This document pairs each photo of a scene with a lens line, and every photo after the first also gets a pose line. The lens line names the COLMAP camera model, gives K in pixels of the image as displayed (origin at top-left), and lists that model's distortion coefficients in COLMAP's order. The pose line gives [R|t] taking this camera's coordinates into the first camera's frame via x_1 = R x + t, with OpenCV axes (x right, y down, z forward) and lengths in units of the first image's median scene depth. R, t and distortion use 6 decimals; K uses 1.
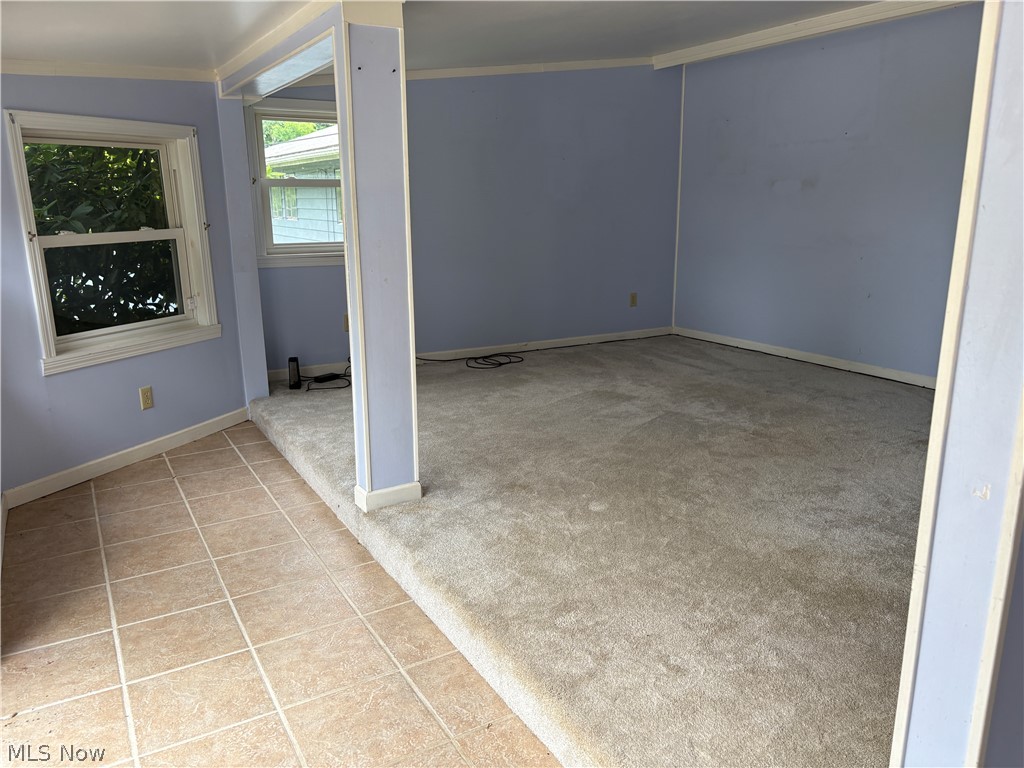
lens RADIAL K [[754.2, 0, 512.0], [0, 754.2, 384.0], [0, 0, 1]] dist [0.006371, -0.003549]
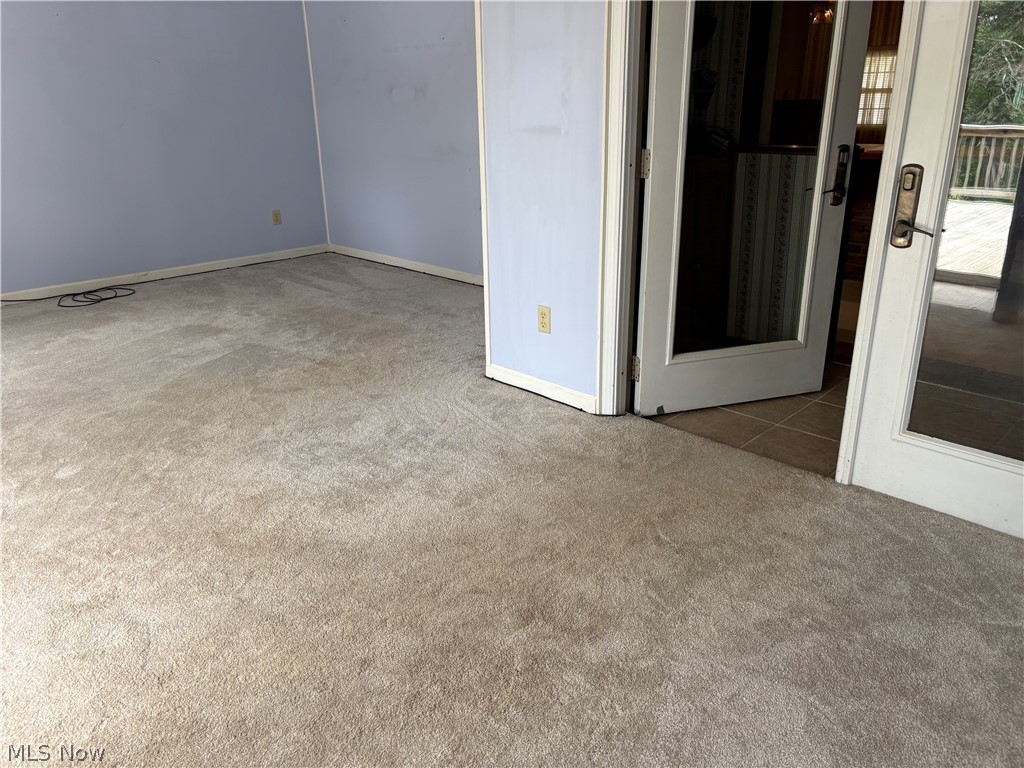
lens RADIAL K [[754.2, 0, 512.0], [0, 754.2, 384.0], [0, 0, 1]] dist [0.006371, -0.003549]
pose [[0.958914, -0.100715, 0.265217, 0.253622], [0.067350, 0.988953, 0.132043, -0.016556], [-0.275586, -0.108756, 0.955104, -0.001024]]
